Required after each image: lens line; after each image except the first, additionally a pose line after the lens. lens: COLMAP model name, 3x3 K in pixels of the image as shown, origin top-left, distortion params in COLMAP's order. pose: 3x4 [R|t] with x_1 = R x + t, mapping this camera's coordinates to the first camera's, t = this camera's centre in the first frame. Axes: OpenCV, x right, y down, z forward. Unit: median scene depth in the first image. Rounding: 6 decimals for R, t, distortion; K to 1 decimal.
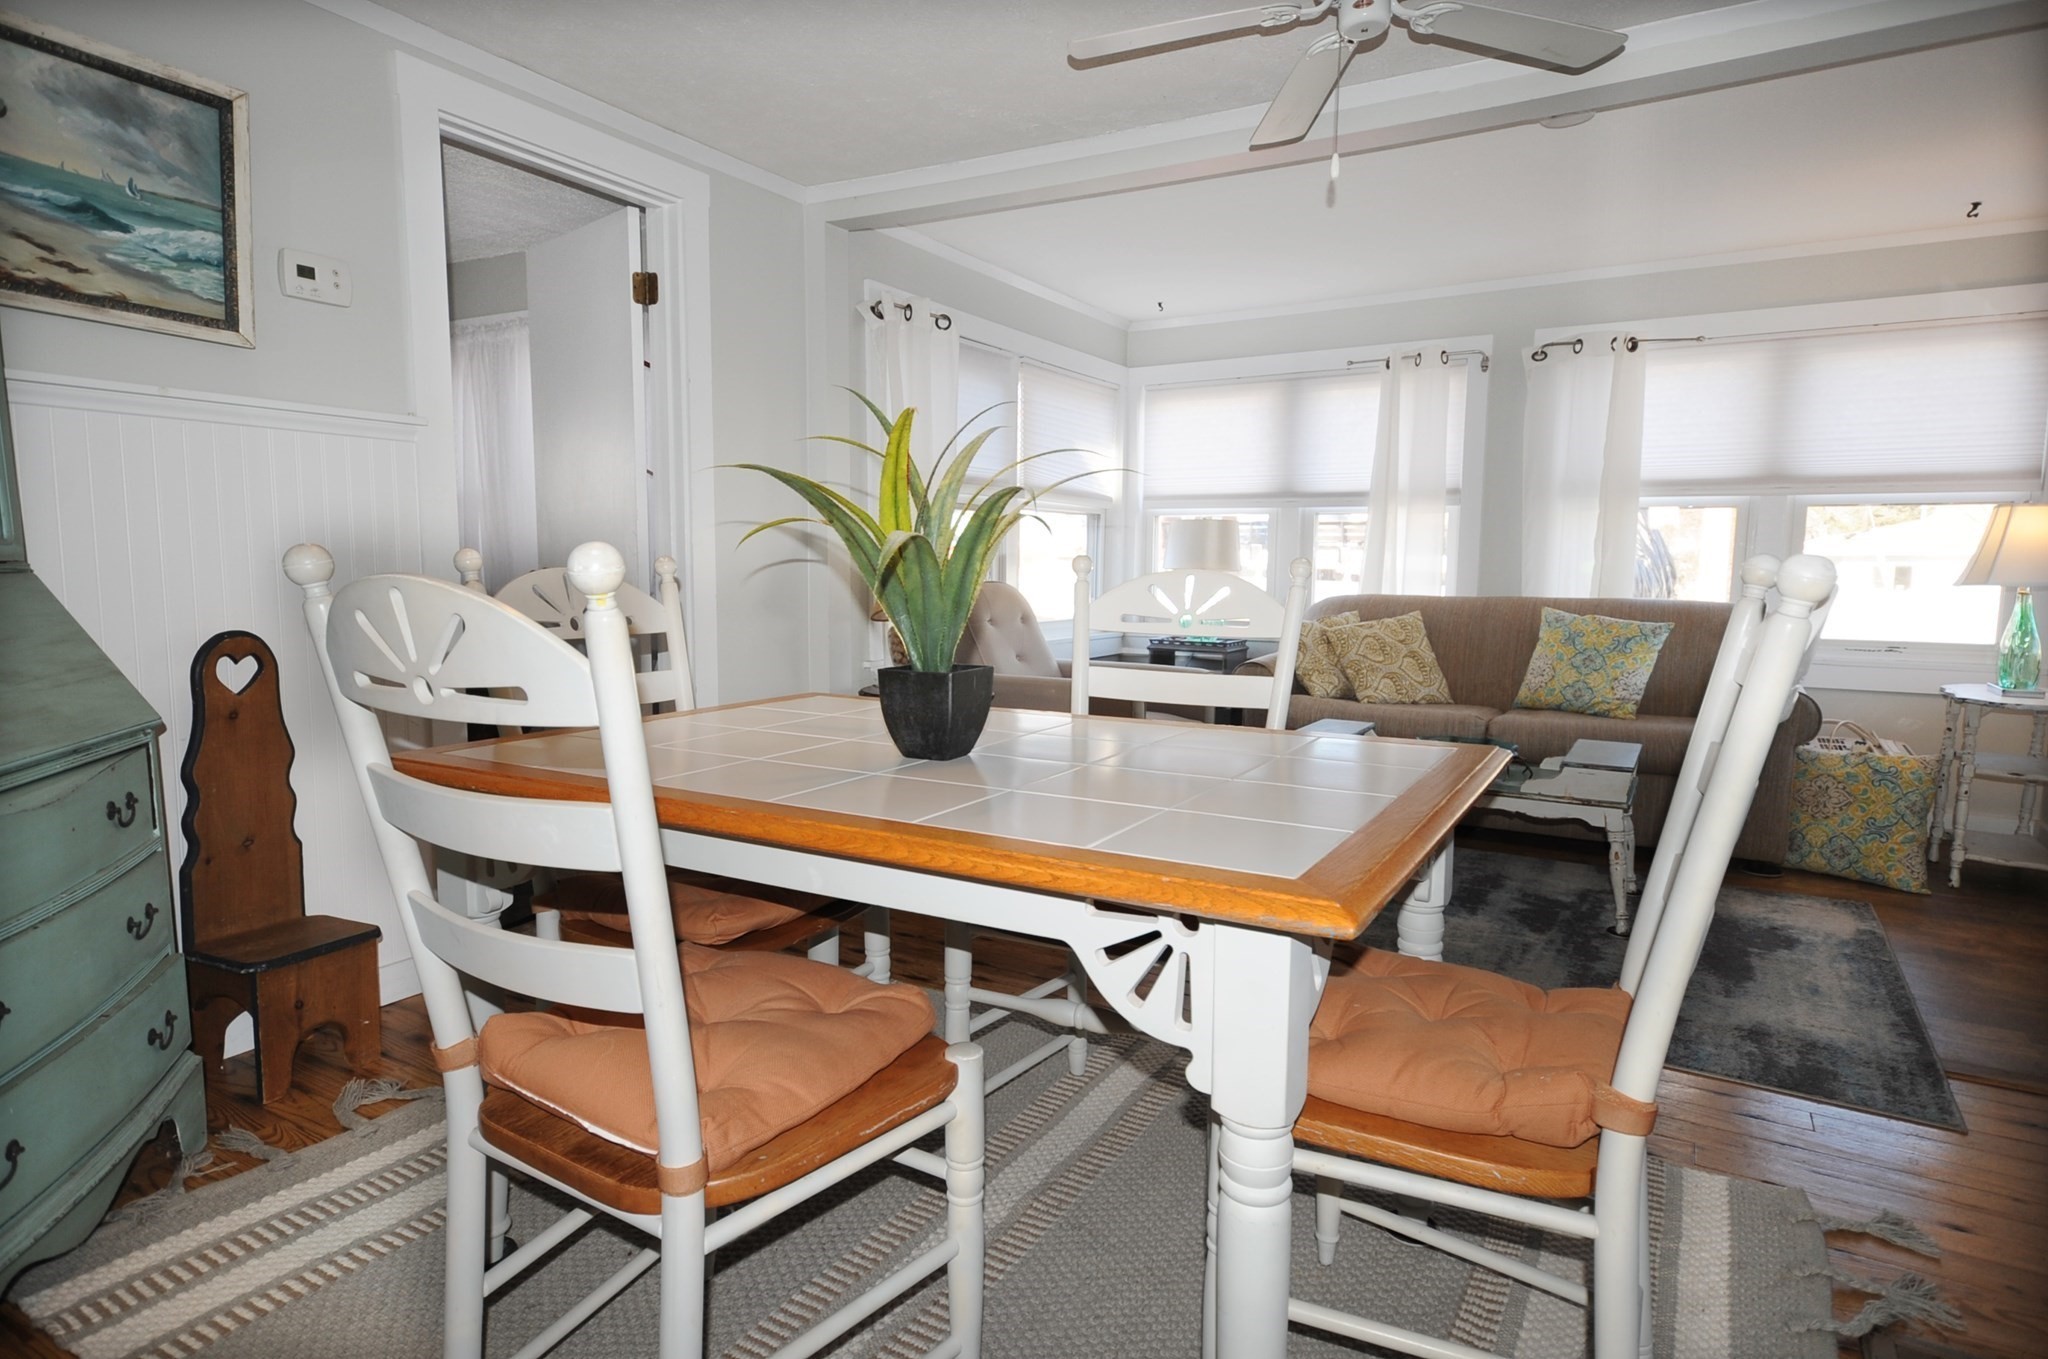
lens RADIAL K [[1122.0, 0, 1022.4], [0, 1122.0, 683.7], [0, 0, 1]] dist [0.020983, -0.001789]
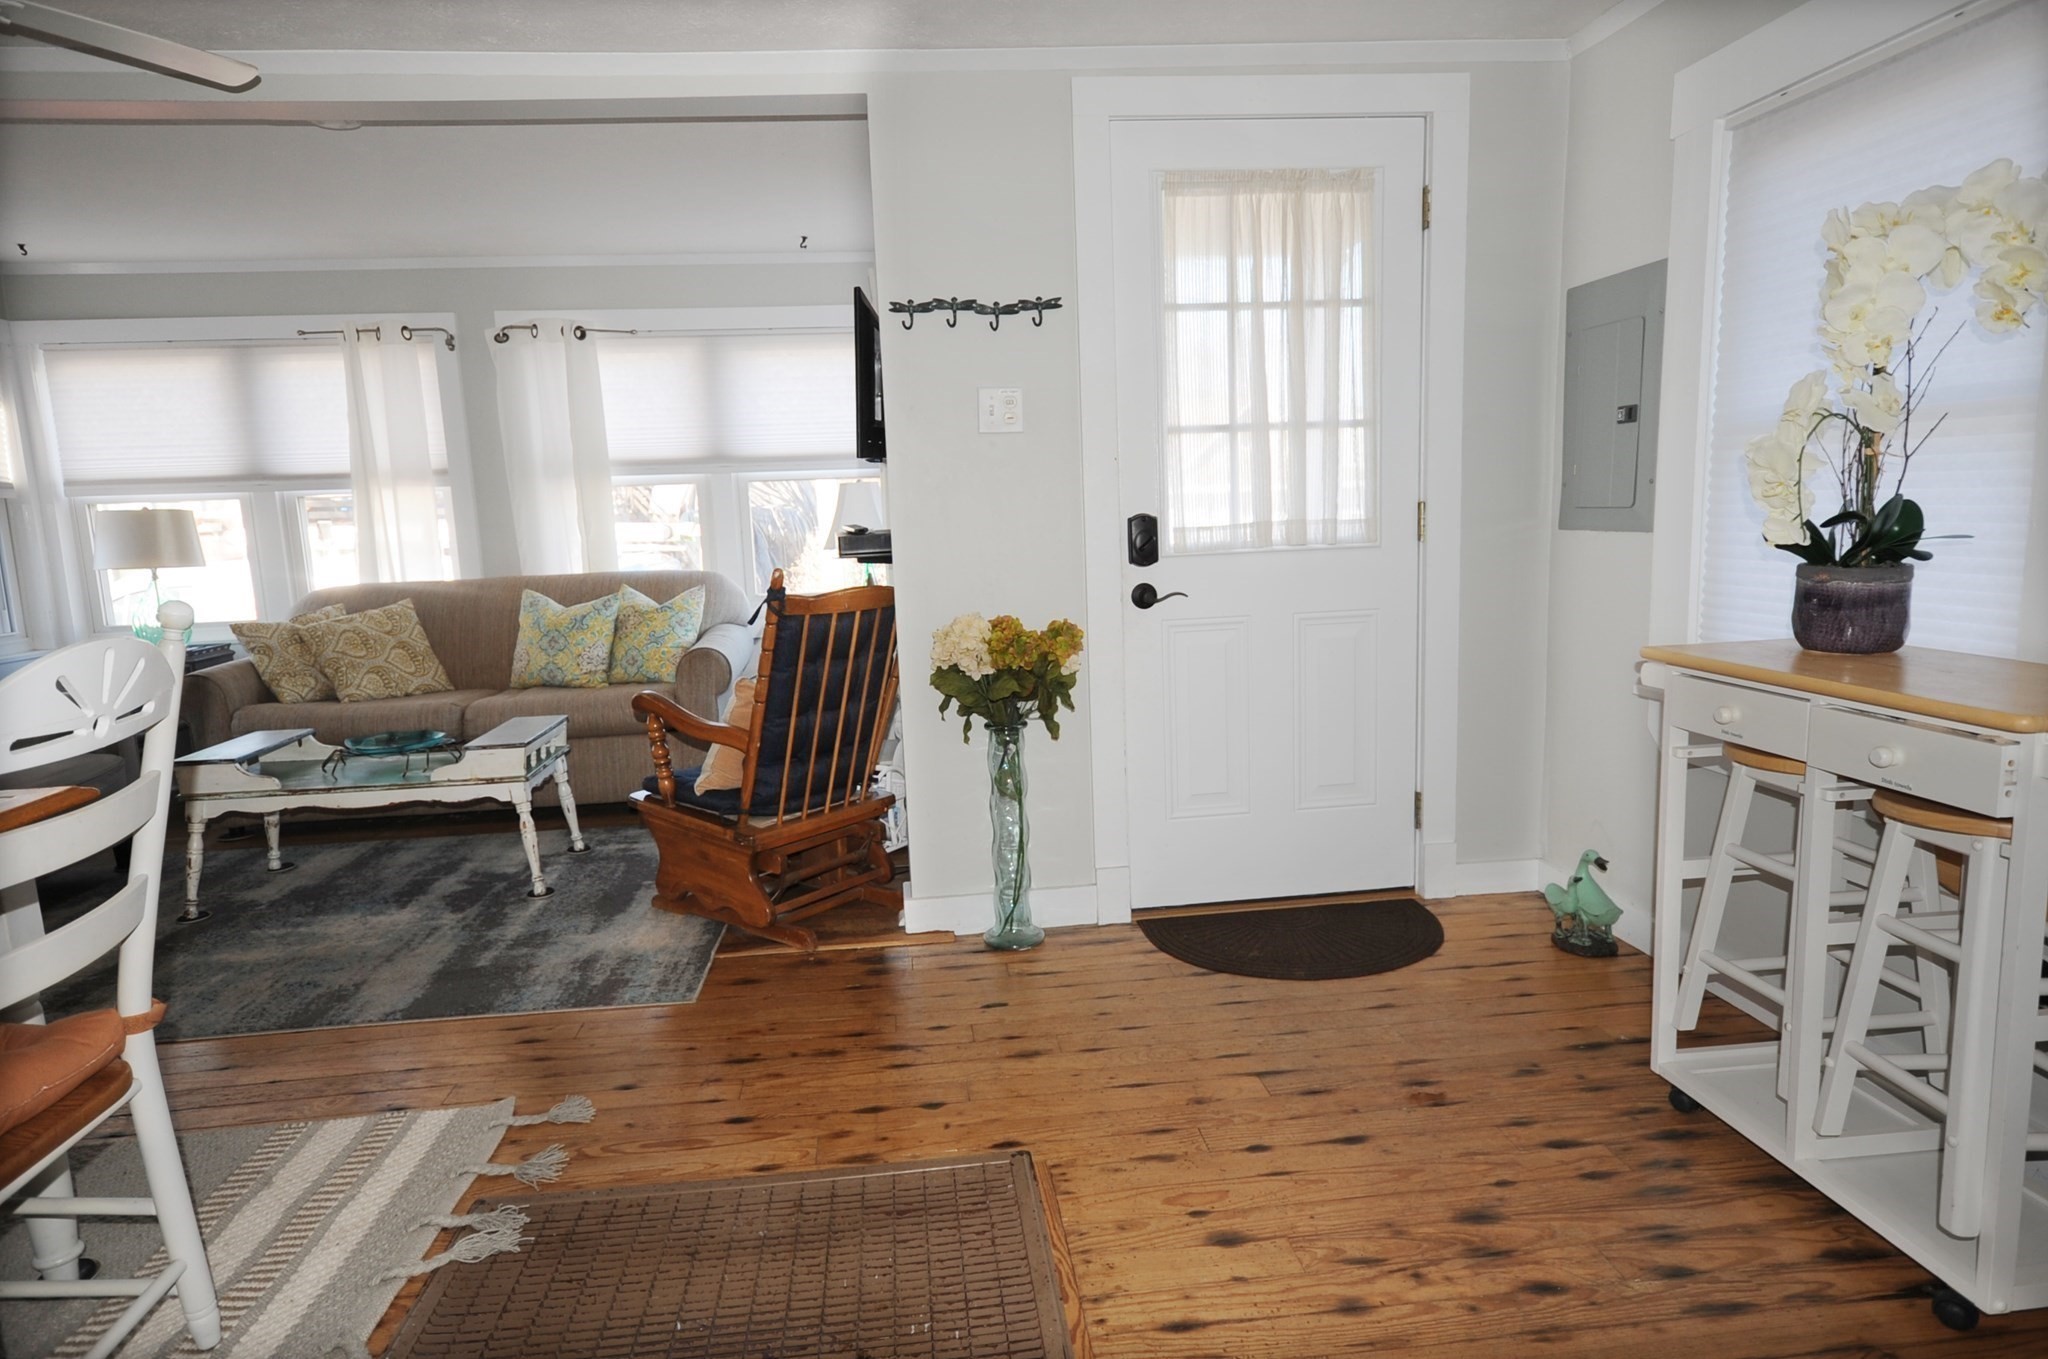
lens RADIAL K [[1175.0, 0, 1011.6], [0, 1175.0, 679.1], [0, 0, 1]] dist [0.001113, 0.017011]
pose [[0.802516, -0.127696, 0.582805, 0.194047], [0.110159, 0.991746, 0.065610, -0.006117], [-0.586373, 0.011548, 0.809959, -0.137745]]
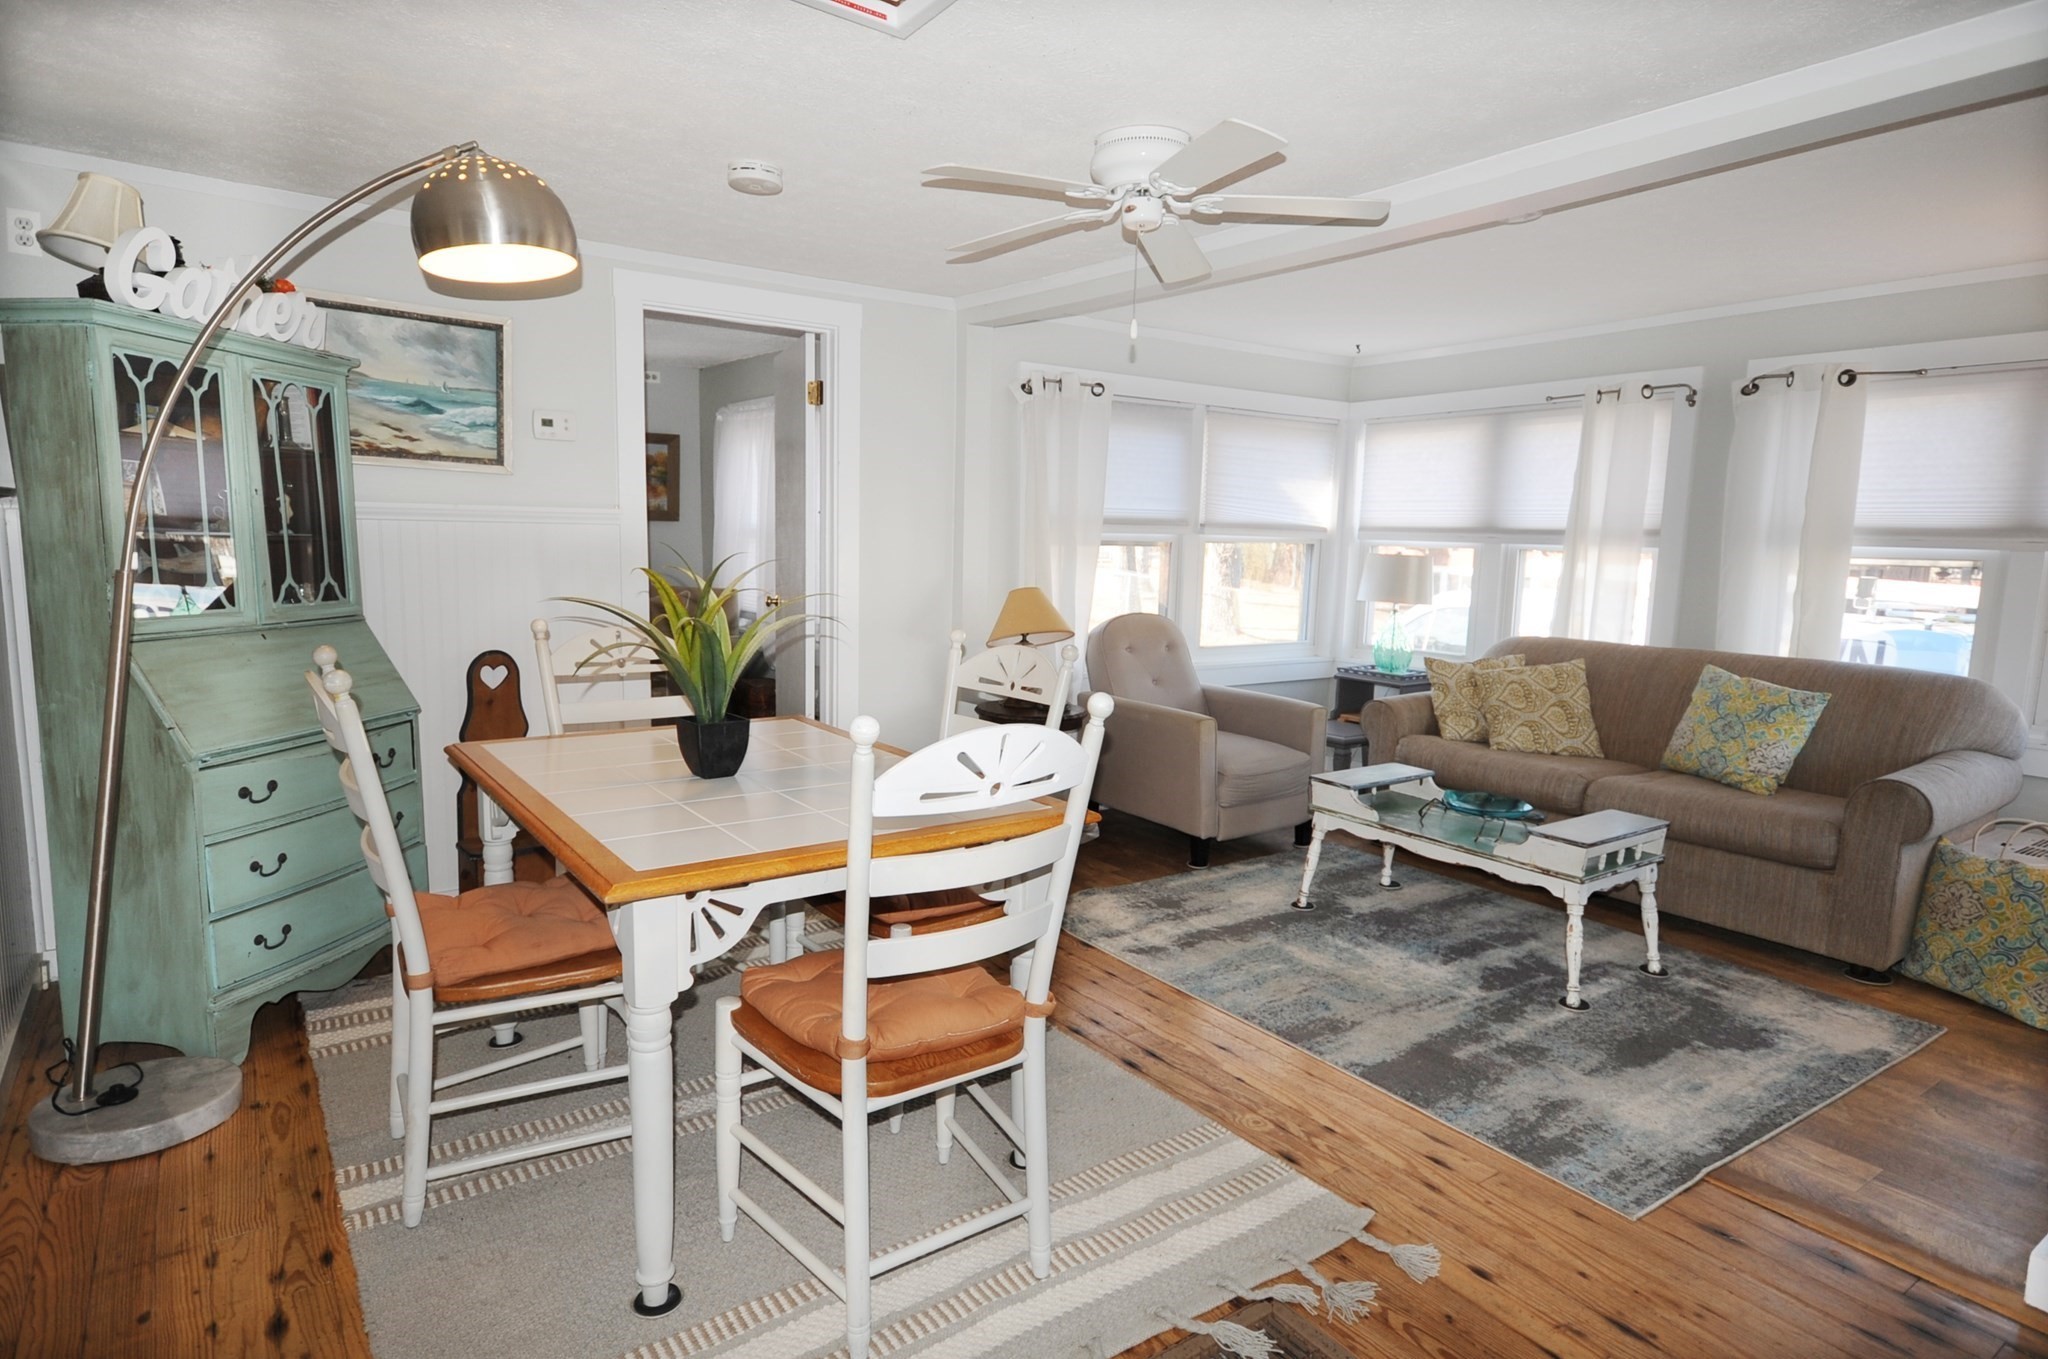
lens RADIAL K [[1122.0, 0, 1026.0], [0, 1122.0, 686.5], [0, 0, 1]] dist [0.016972, 0.001066]
pose [[0.913789, 0.068072, -0.400444, 0.347228], [-0.060282, 0.997667, 0.032035, -0.049441], [0.401690, -0.005133, 0.915761, -0.090965]]
